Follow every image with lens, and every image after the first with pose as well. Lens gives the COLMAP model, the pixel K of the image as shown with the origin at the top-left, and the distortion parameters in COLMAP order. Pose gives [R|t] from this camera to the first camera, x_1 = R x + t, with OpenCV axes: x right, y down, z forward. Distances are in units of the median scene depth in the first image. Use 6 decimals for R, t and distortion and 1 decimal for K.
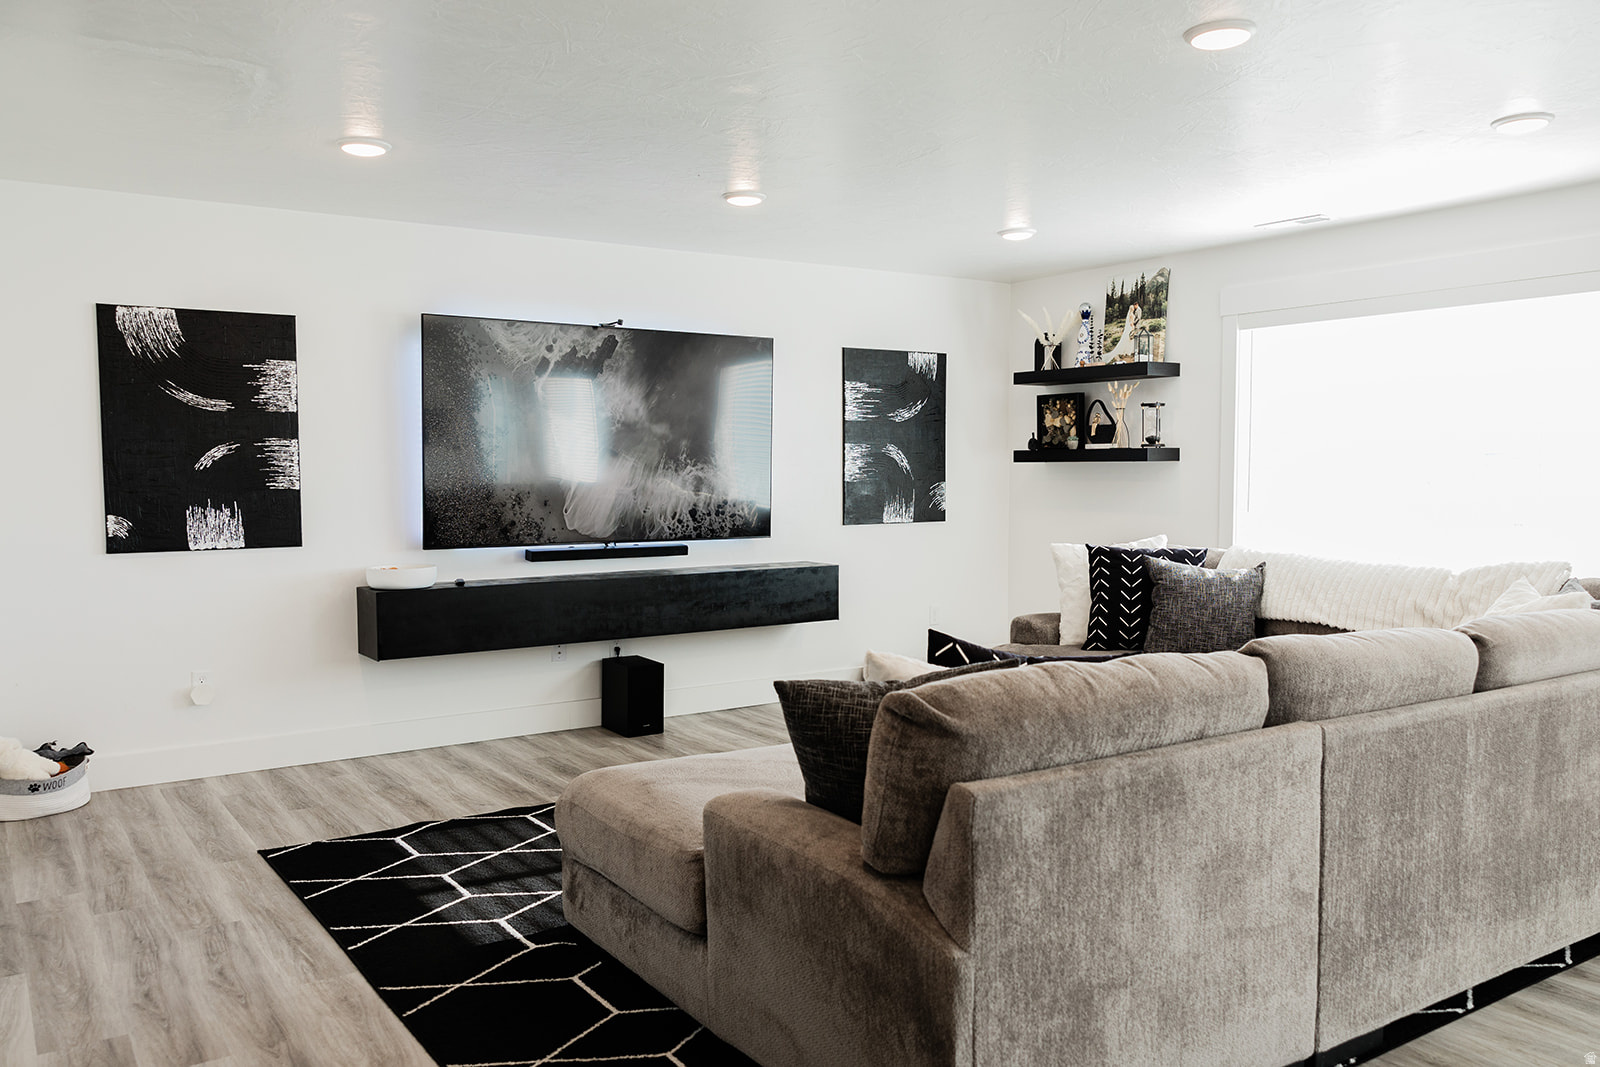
lens RADIAL K [[1246.9, 0, 798.5], [0, 1246.9, 534.6], [0, 0, 1]] dist [0.007925, 0.012753]
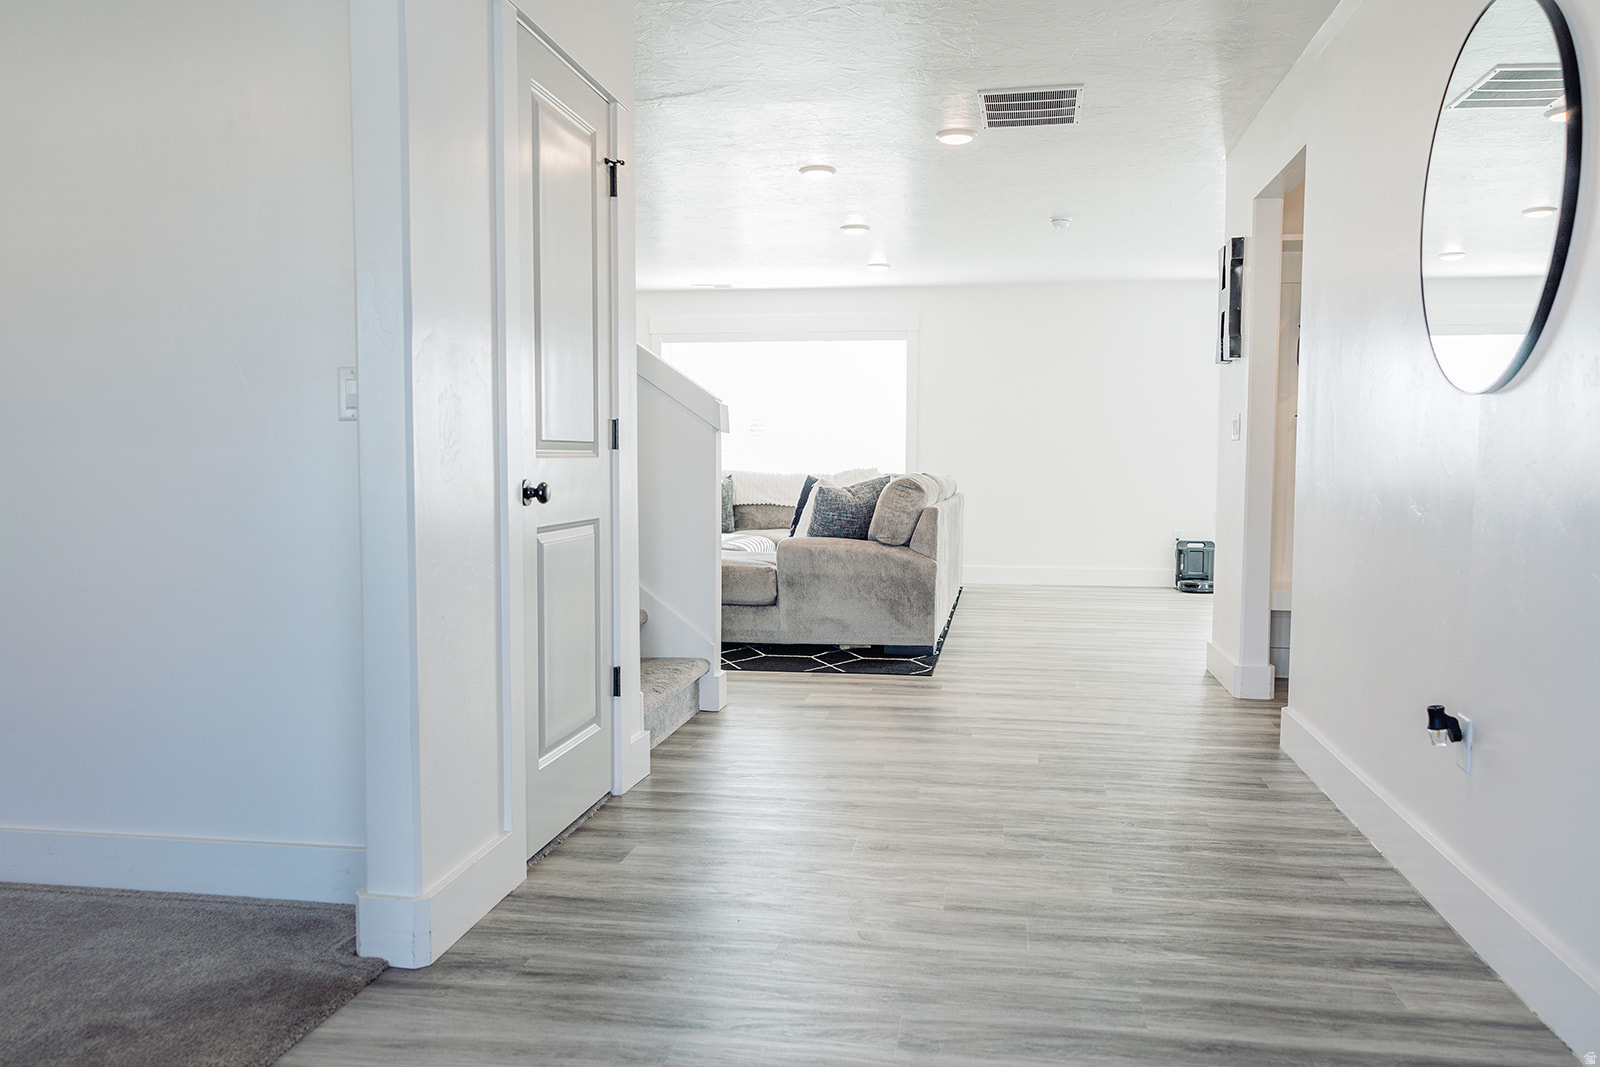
lens RADIAL K [[1246.9, 0, 801.0], [0, 1246.9, 534.0], [0, 0, 1]] dist [0.007925, 0.012753]
pose [[0.685932, -0.047933, 0.726085, -1.734774], [0.048228, 0.998629, 0.020365, 0.146696], [-0.726065, 0.021049, 0.687304, -0.637857]]
